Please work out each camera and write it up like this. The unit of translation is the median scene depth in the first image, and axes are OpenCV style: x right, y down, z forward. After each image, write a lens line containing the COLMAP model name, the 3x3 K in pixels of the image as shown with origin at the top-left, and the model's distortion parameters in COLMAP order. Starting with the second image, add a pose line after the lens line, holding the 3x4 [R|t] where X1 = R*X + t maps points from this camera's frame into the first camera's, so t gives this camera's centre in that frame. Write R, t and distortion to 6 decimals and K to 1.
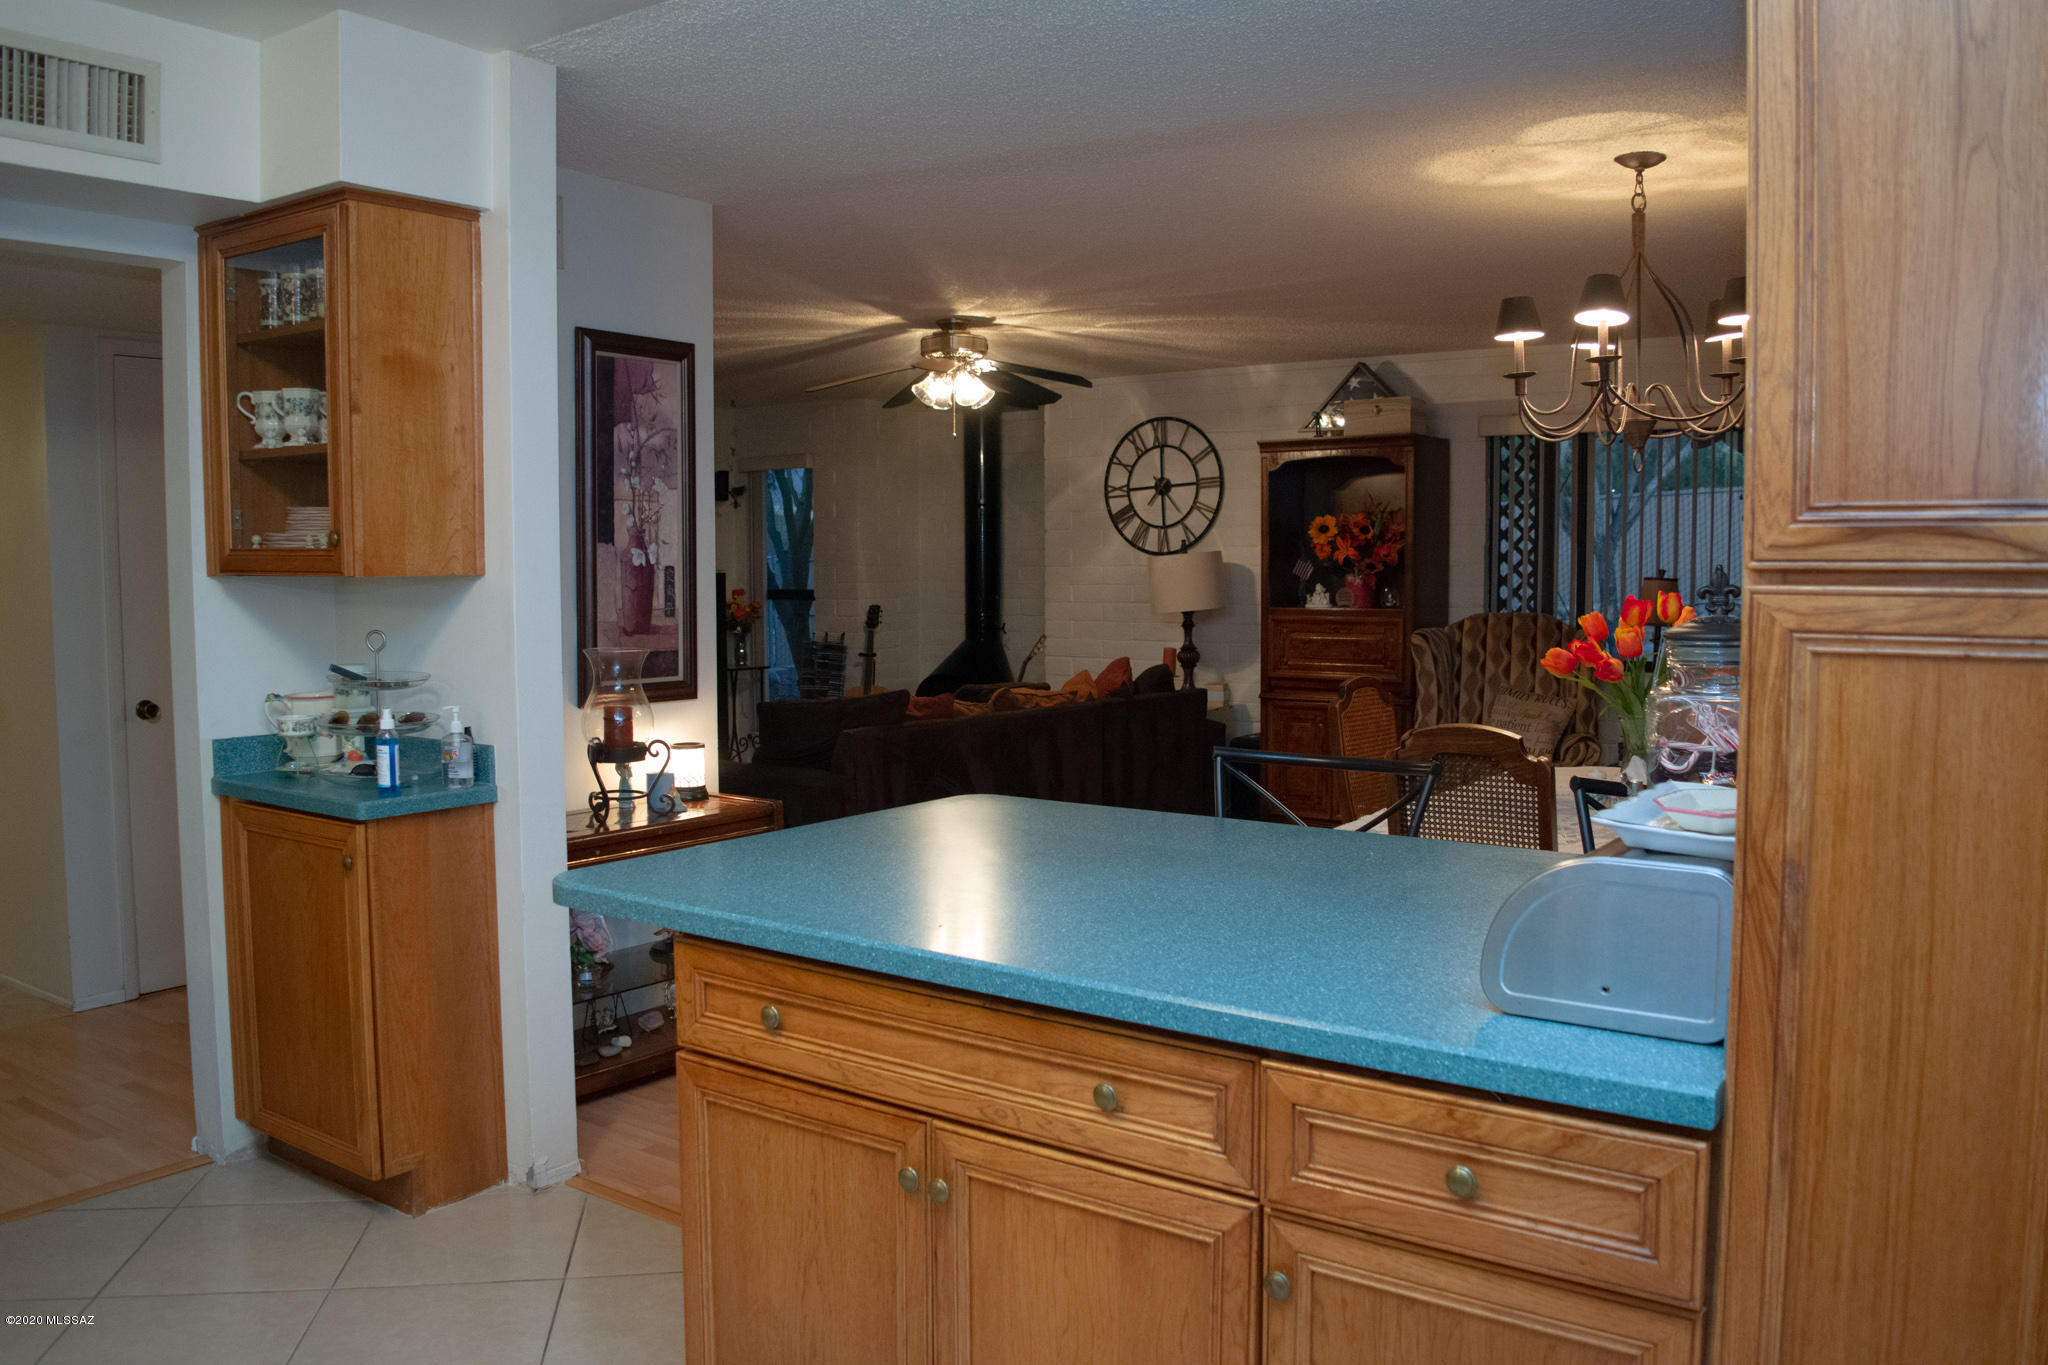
lens RADIAL K [[1637.4, 0, 1027.9], [0, 1637.4, 667.9], [0, 0, 1]] dist [-0.093465, 0.000596]
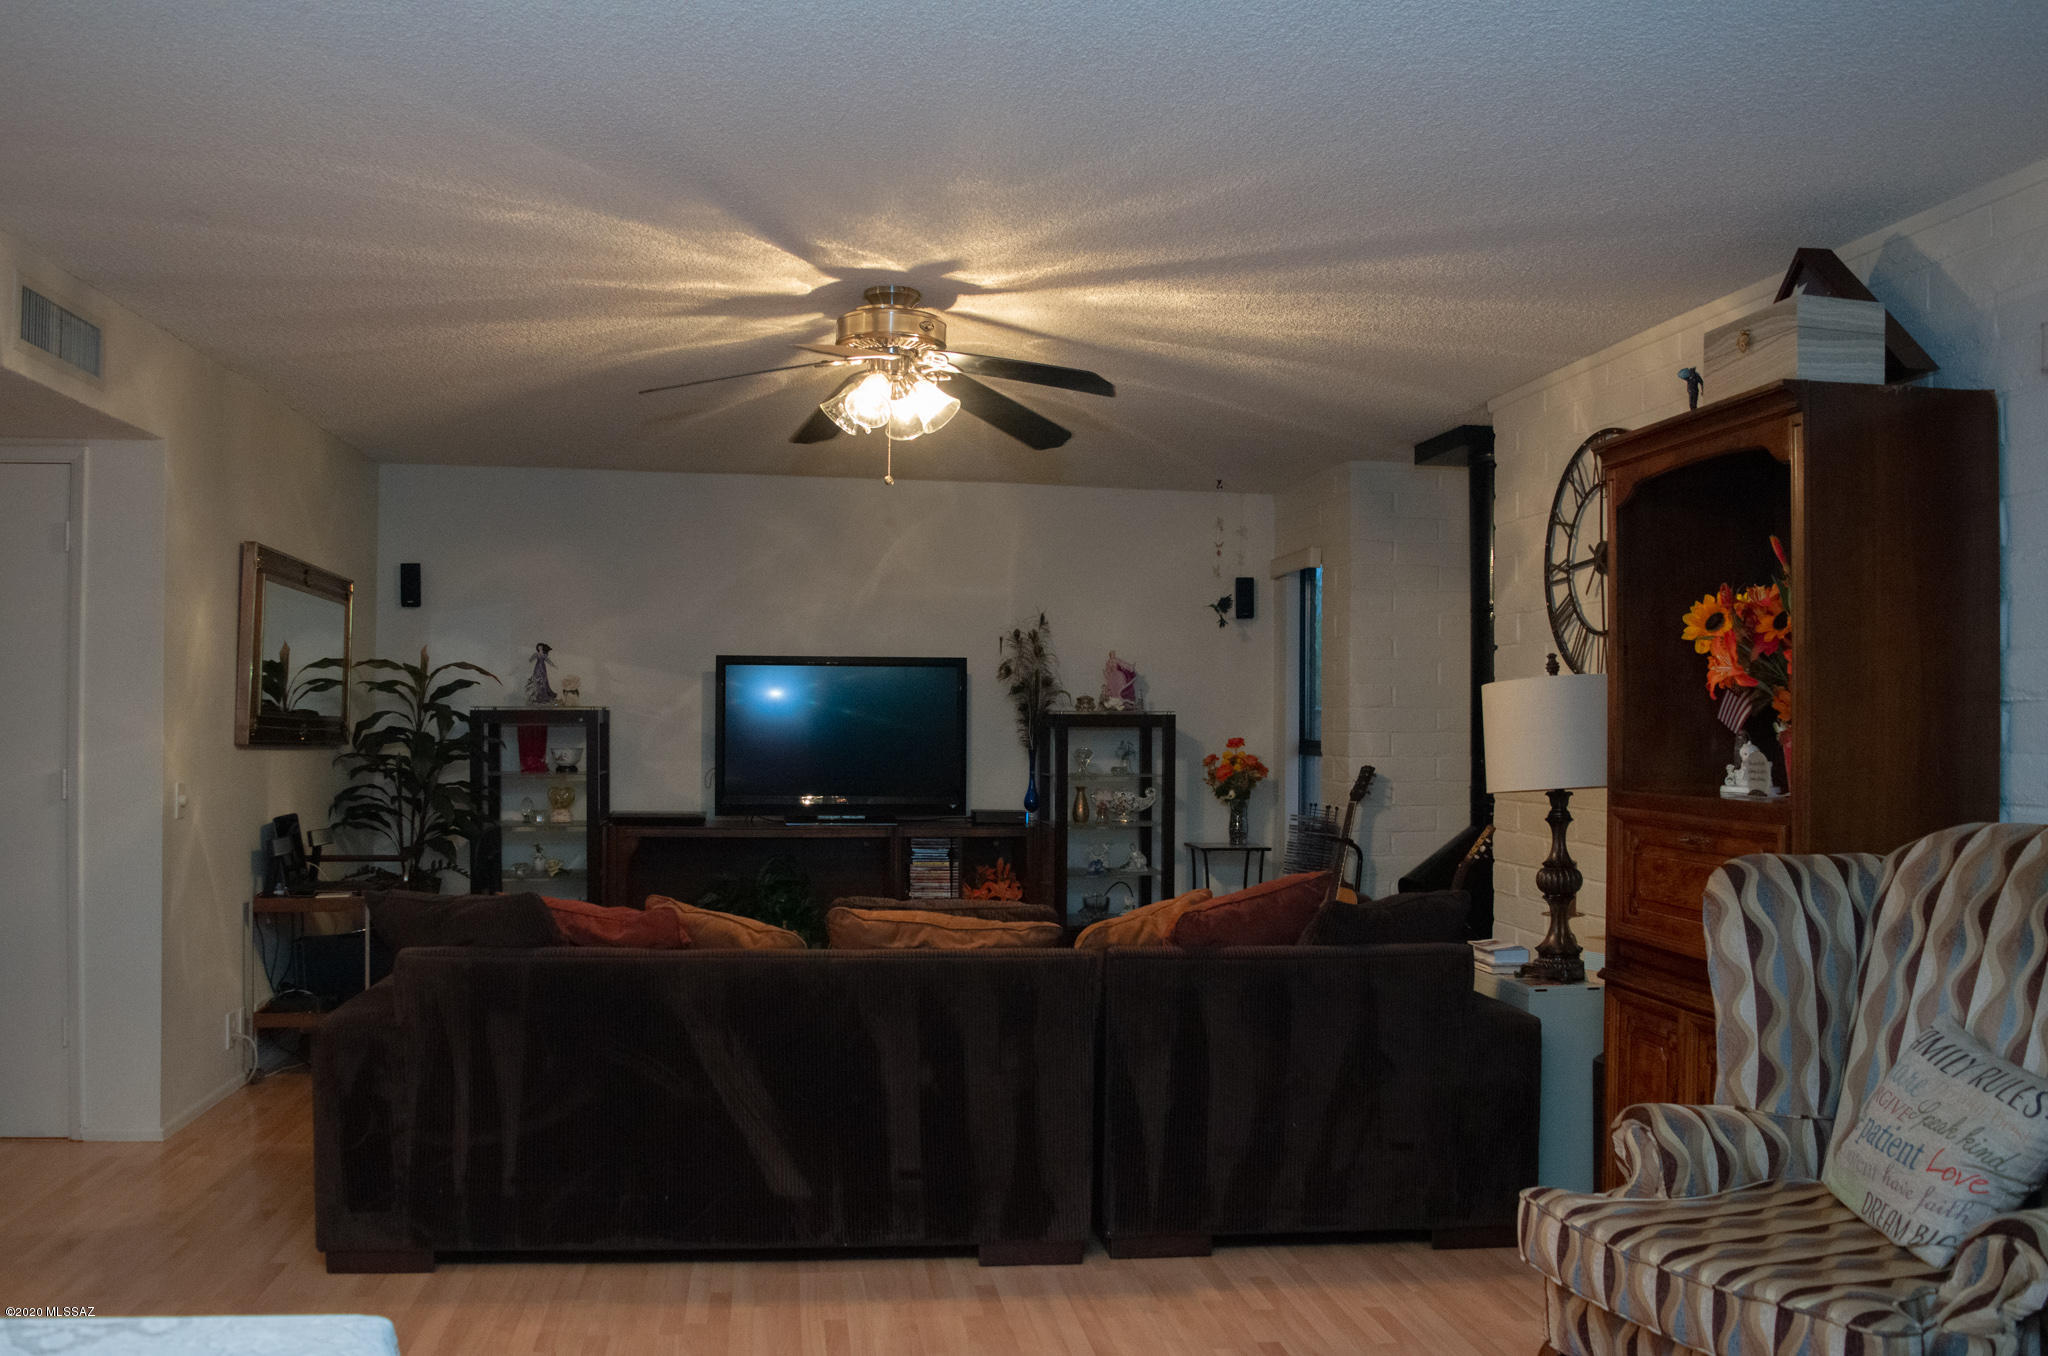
lens RADIAL K [[1681.9, 0, 1018.2], [0, 1681.9, 686.7], [0, 0, 1]] dist [-0.091711, 0.001264]
pose [[0.670764, -0.006208, -0.741645, 0.396327], [-0.055217, 0.996772, -0.058282, -0.029706], [0.739613, 0.080045, 0.668256, 0.554552]]
